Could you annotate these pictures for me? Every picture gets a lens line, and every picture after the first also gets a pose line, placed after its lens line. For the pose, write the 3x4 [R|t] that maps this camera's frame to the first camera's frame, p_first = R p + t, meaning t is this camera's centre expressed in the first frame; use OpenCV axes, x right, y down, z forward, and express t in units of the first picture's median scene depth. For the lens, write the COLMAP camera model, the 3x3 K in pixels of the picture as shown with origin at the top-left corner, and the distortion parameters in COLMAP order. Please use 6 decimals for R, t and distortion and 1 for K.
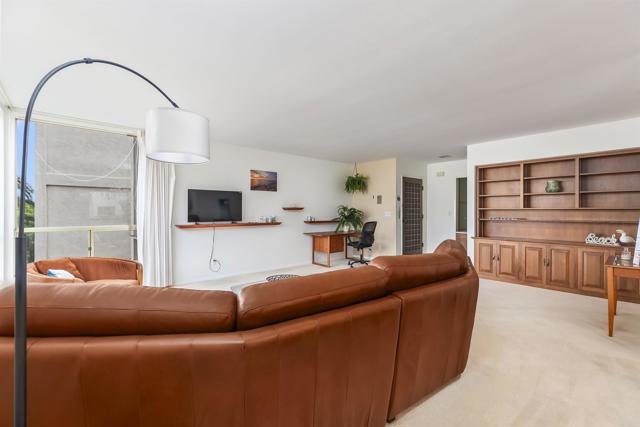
lens RADIAL K [[288.6, 0, 319.3], [0, 288.6, 213.4], [0, 0, 1]] dist [0.002120, 0.000431]
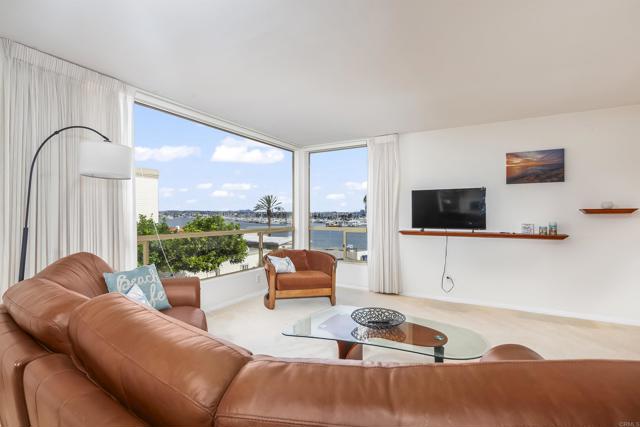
lens RADIAL K [[303.8, 0, 320.4], [0, 303.8, 210.6], [0, 0, 1]] dist [-0.005474, -0.000546]
pose [[0.323866, -0.013283, -0.946010, 0.284221], [-0.008403, 0.999822, -0.016915, -0.003499], [0.946066, 0.013428, 0.323696, 0.364740]]
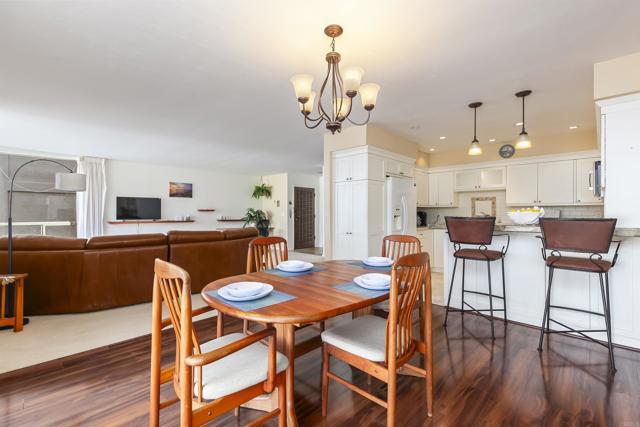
lens RADIAL K [[288.6, 0, 322.8], [0, 288.6, 213.1], [0, 0, 1]] dist [0.002120, 0.000431]
pose [[0.997069, -0.001912, 0.076484, 0.384232], [0.002706, 0.999944, -0.010276, 0.012315], [-0.076460, 0.010452, 0.997018, -0.426153]]
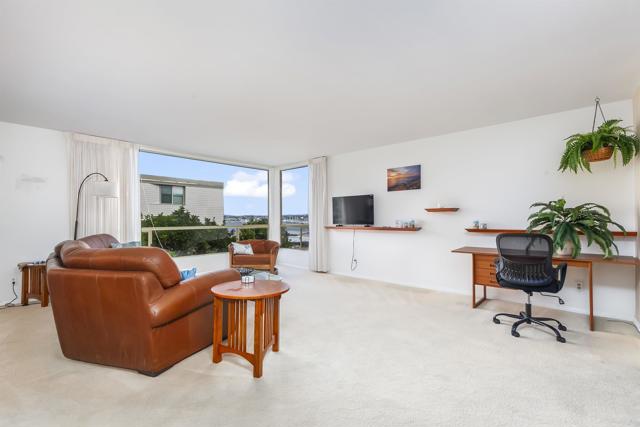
lens RADIAL K [[288.6, 0, 321.5], [0, 288.6, 216.4], [0, 0, 1]] dist [0.002120, 0.000431]
pose [[0.119071, -0.009310, -0.992842, 0.639455], [-0.002089, 0.999951, -0.009627, 0.007420], [0.992884, 0.003220, 0.119046, 0.680580]]
